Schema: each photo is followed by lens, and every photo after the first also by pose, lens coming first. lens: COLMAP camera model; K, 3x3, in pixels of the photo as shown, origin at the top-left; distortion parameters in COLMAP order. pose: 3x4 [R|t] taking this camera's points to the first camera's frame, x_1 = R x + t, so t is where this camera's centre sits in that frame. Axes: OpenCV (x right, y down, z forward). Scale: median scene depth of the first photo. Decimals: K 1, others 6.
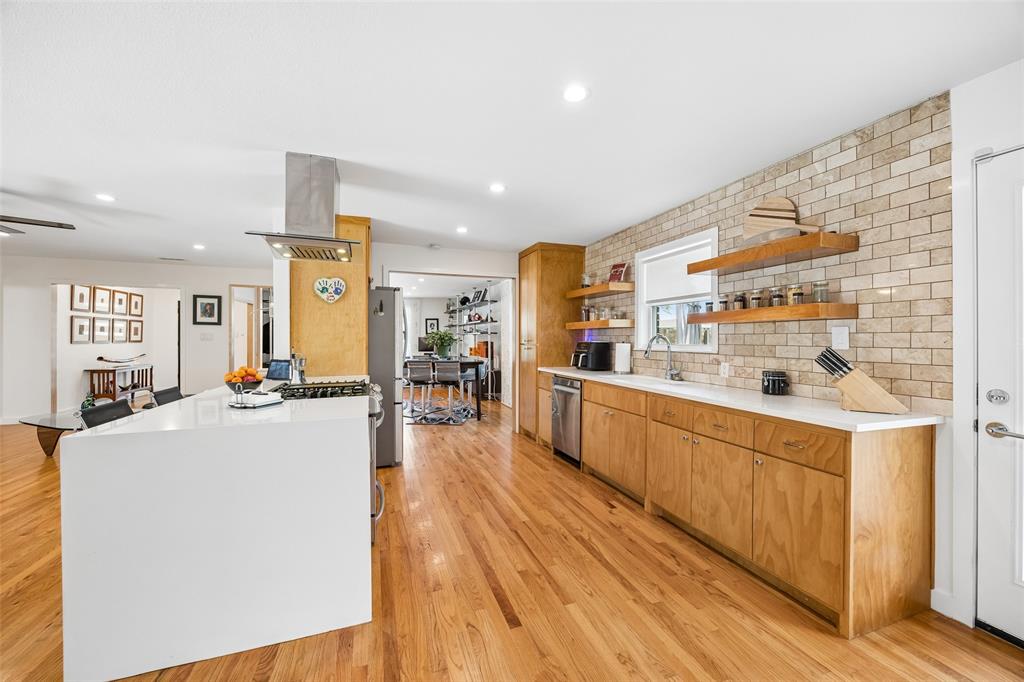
lens RADIAL K [[392.1, 0, 511.4], [0, 392.1, 336.7], [0, 0, 1]] dist [-0.000961, 0.000158]
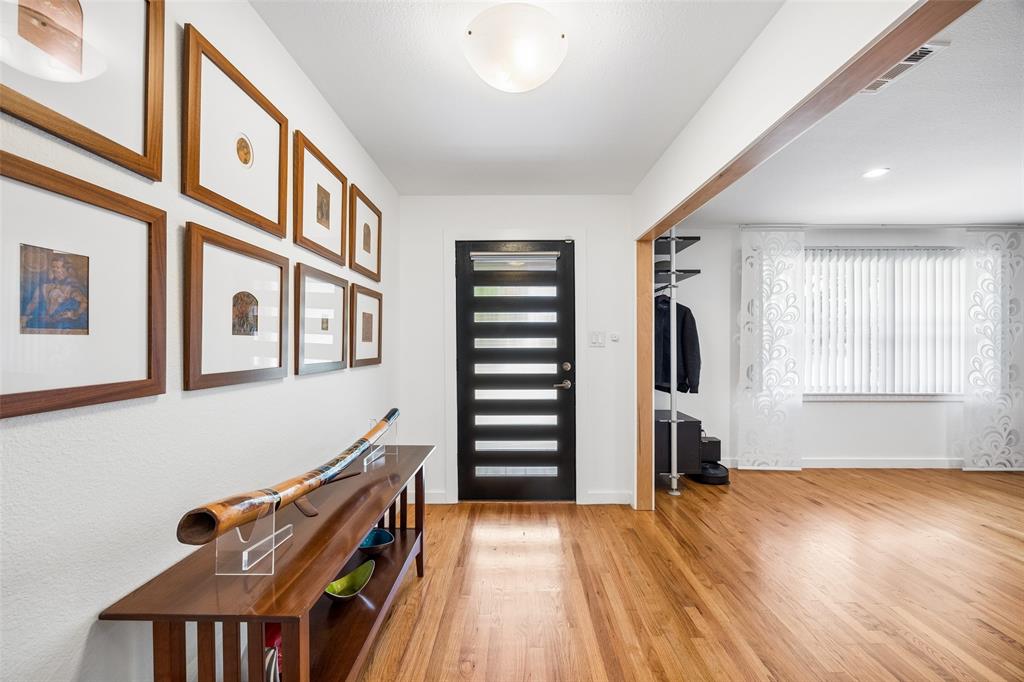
lens RADIAL K [[392.1, 0, 513.4], [0, 392.1, 347.1], [0, 0, 1]] dist [-0.000961, 0.000158]
pose [[0.943118, -0.002950, -0.332446, -1.287767], [0.006552, 0.999931, 0.009713, -0.002313], [0.332395, -0.011339, 0.943072, 1.291811]]
